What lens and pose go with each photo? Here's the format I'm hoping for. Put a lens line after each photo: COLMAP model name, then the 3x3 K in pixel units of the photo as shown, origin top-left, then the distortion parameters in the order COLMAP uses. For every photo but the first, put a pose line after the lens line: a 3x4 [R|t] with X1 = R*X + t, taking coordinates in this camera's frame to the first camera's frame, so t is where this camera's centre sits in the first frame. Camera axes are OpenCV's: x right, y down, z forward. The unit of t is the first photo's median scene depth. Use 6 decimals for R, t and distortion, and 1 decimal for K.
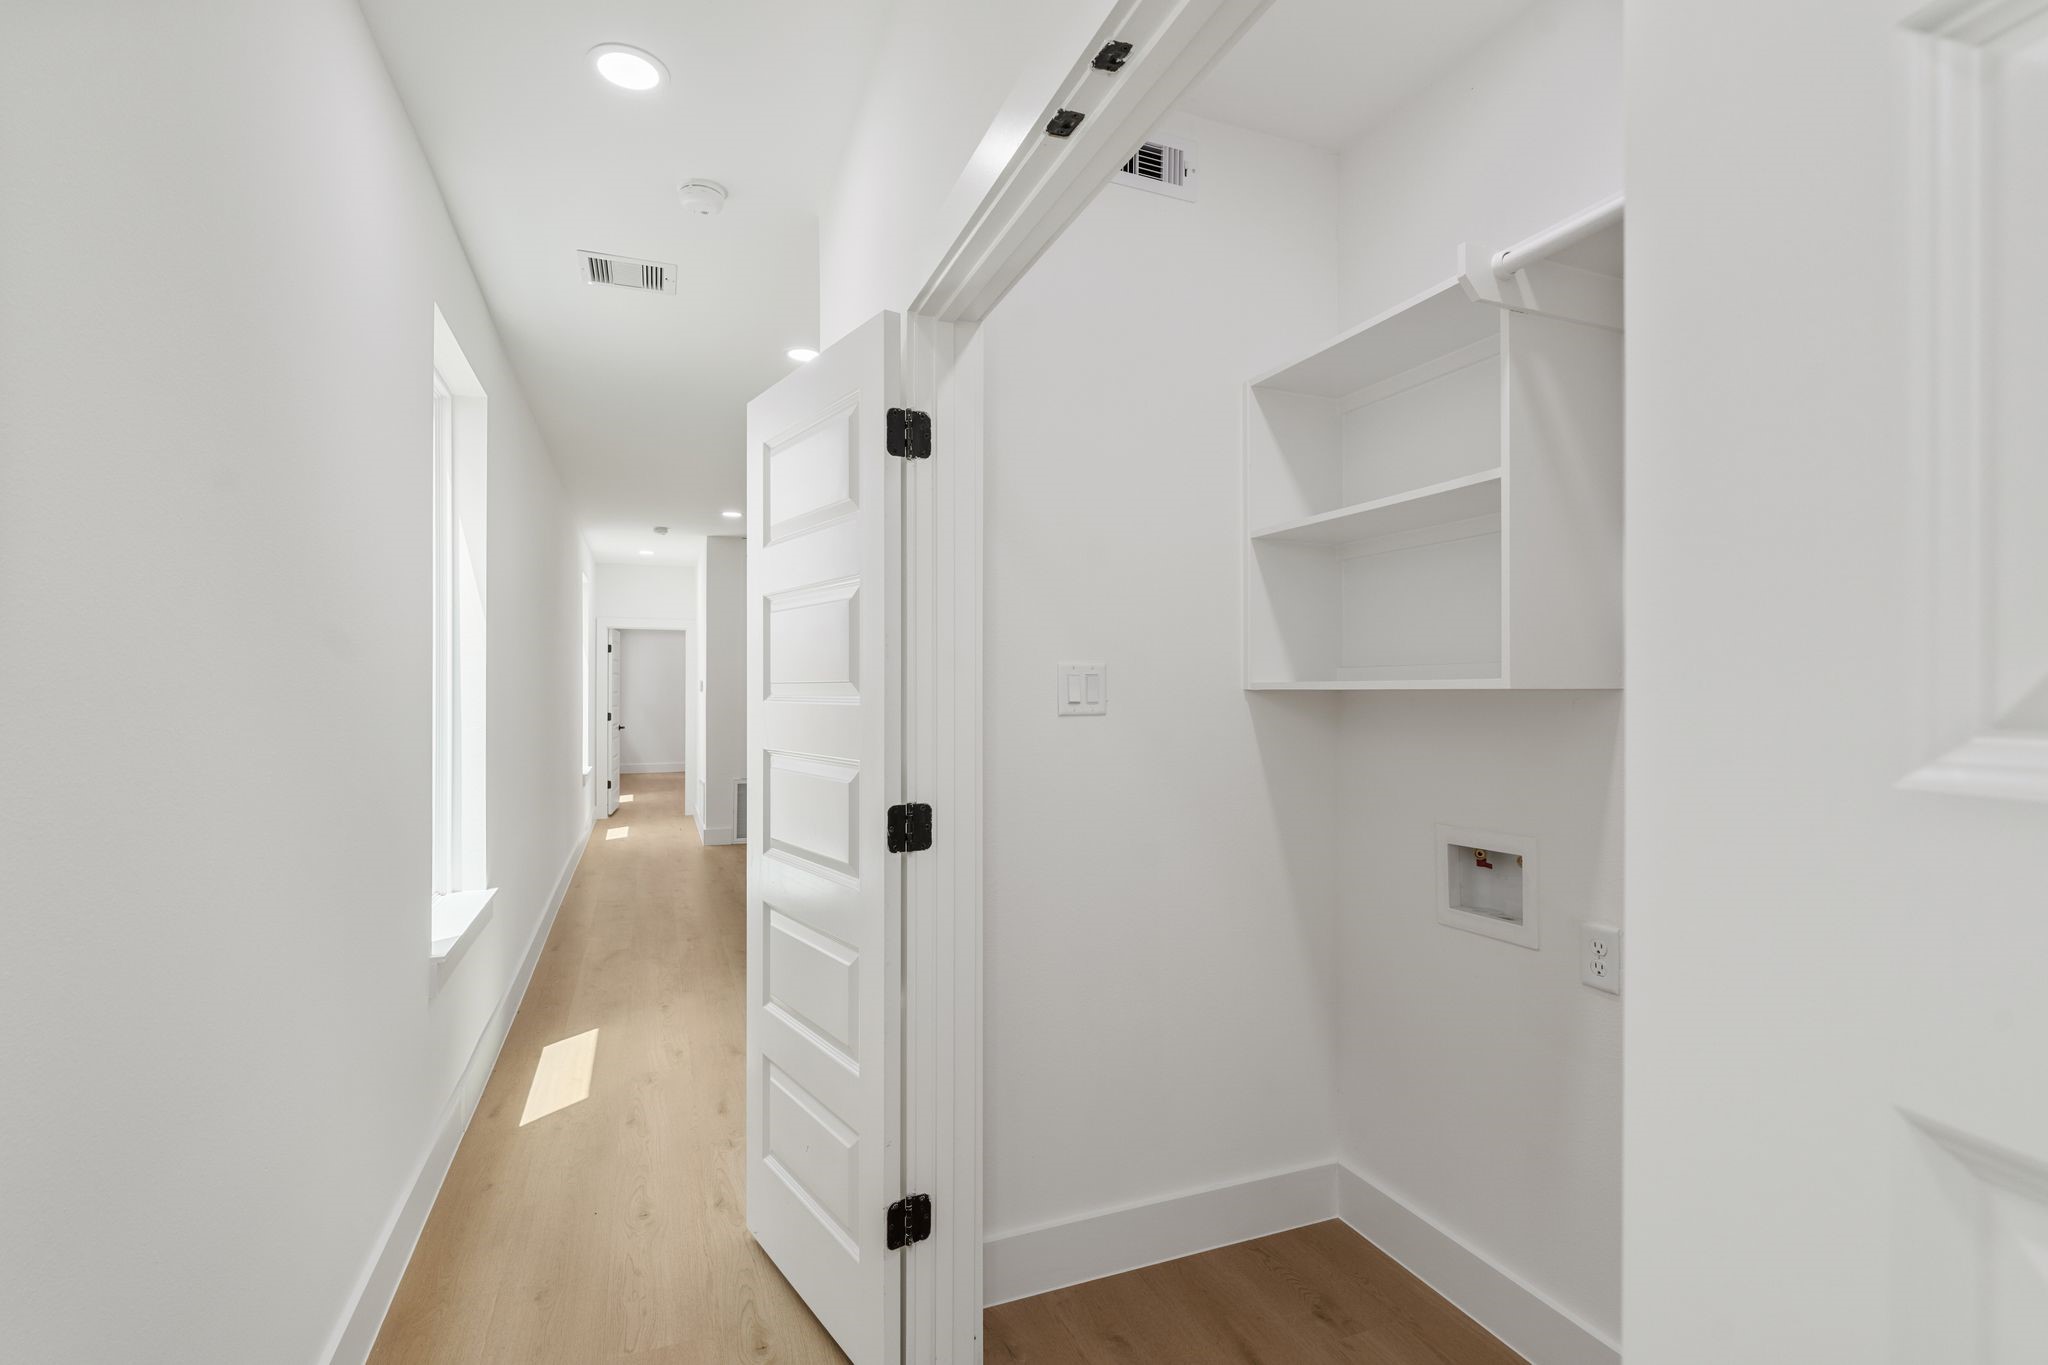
lens RADIAL K [[928.7, 0, 1023.6], [0, 928.7, 688.5], [0, 0, 1]] dist [-0.000915, -0.000157]
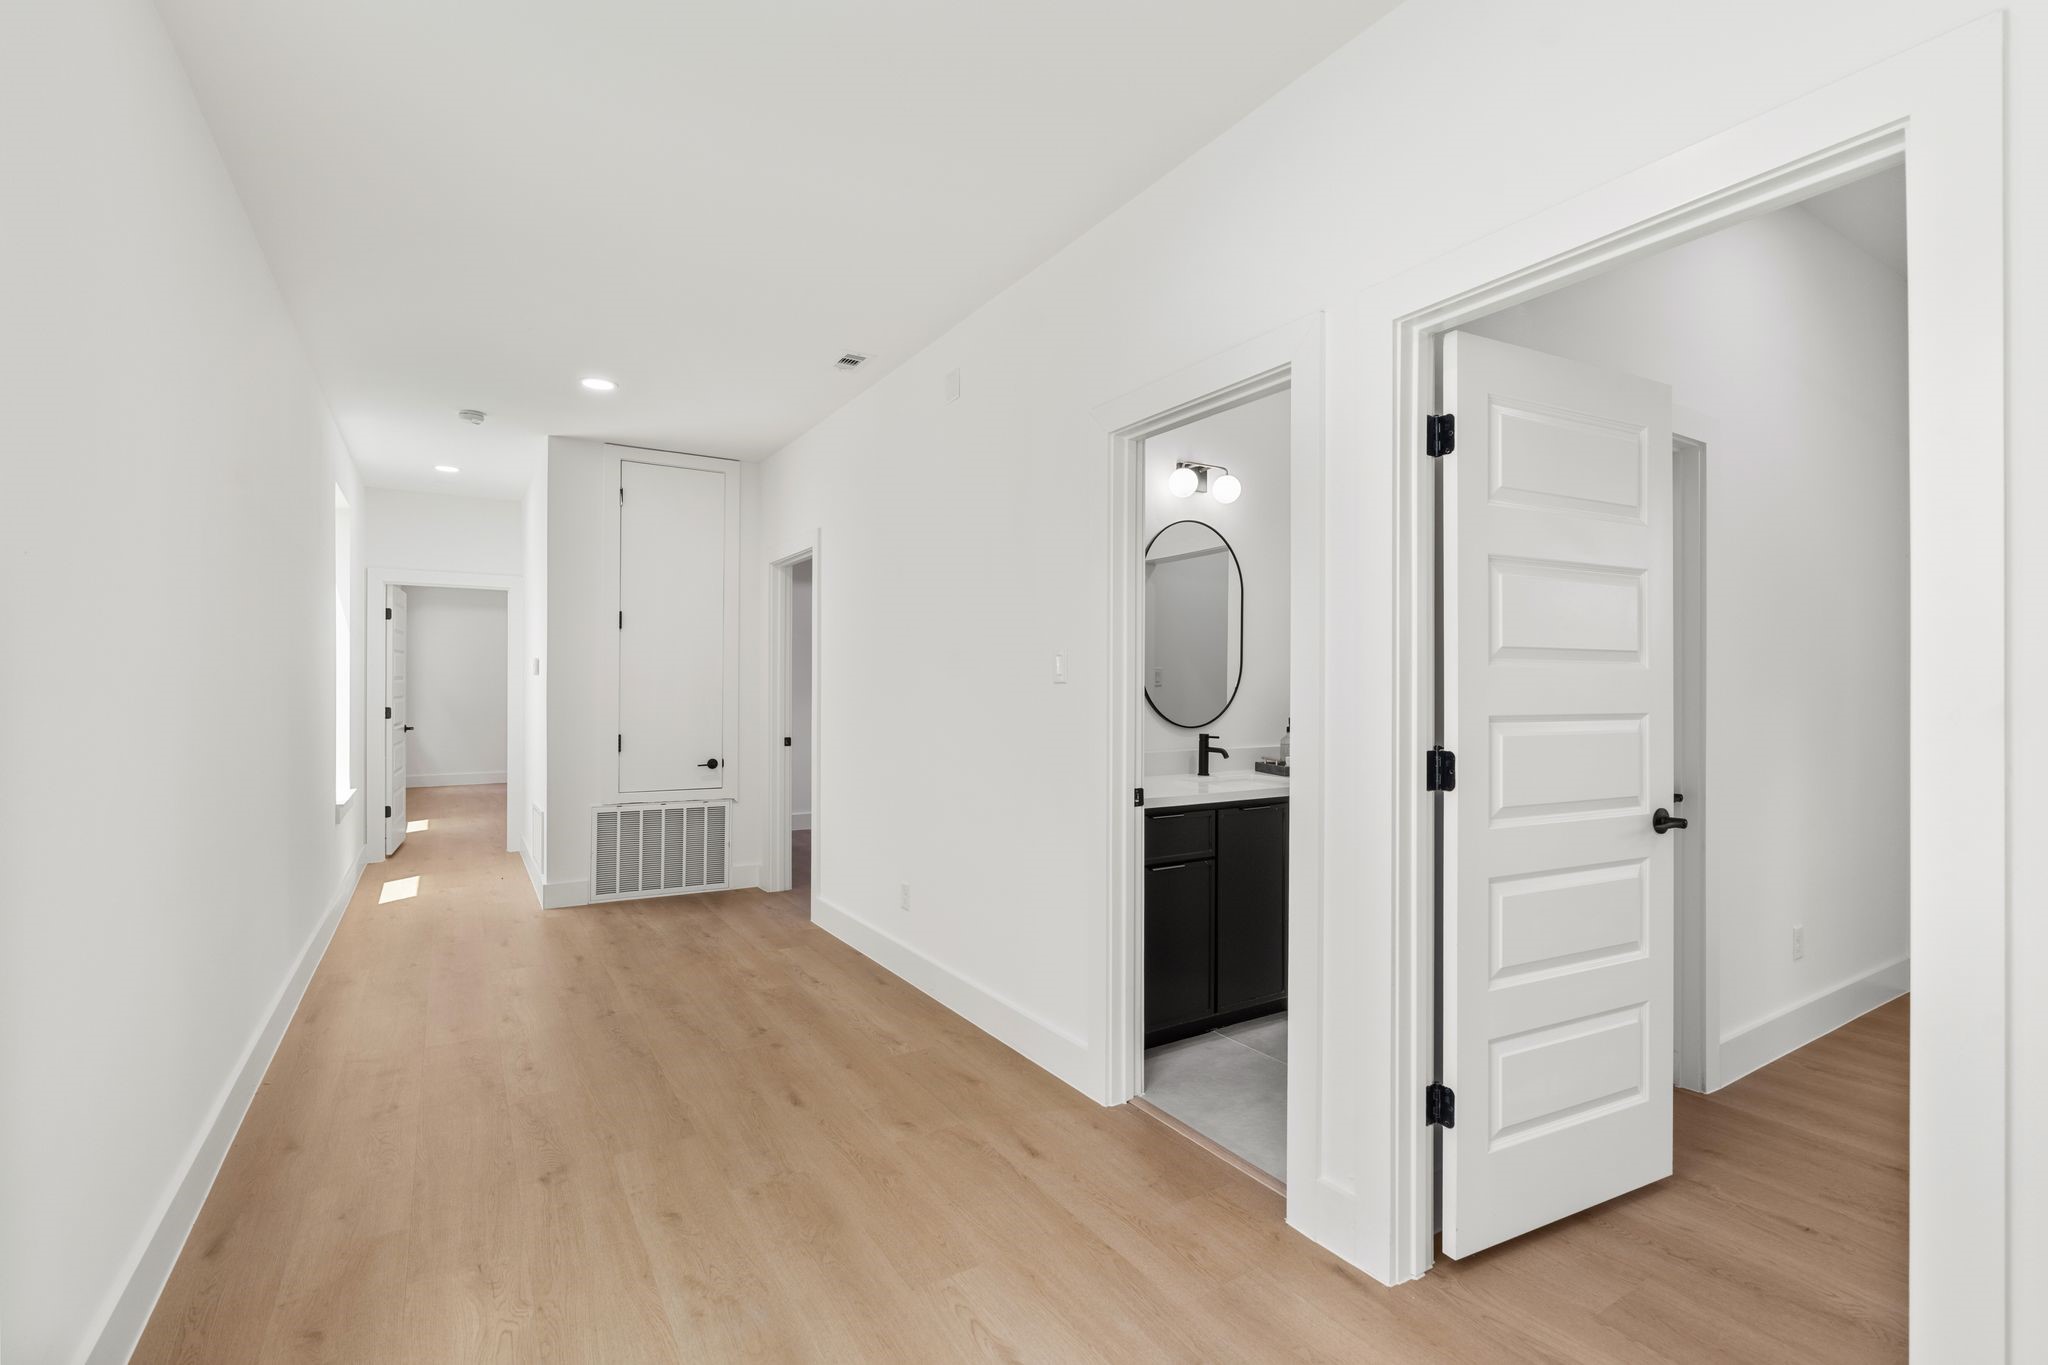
lens RADIAL K [[919.7, 0, 1021.6], [0, 919.7, 680.4], [0, 0, 1]] dist [0.015893, 0.000298]
pose [[0.985626, 0.000236, 0.168941, -0.103605], [-0.000952, 0.999991, 0.004155, 0.003129], [-0.168938, -0.004256, 0.985617, 0.254410]]
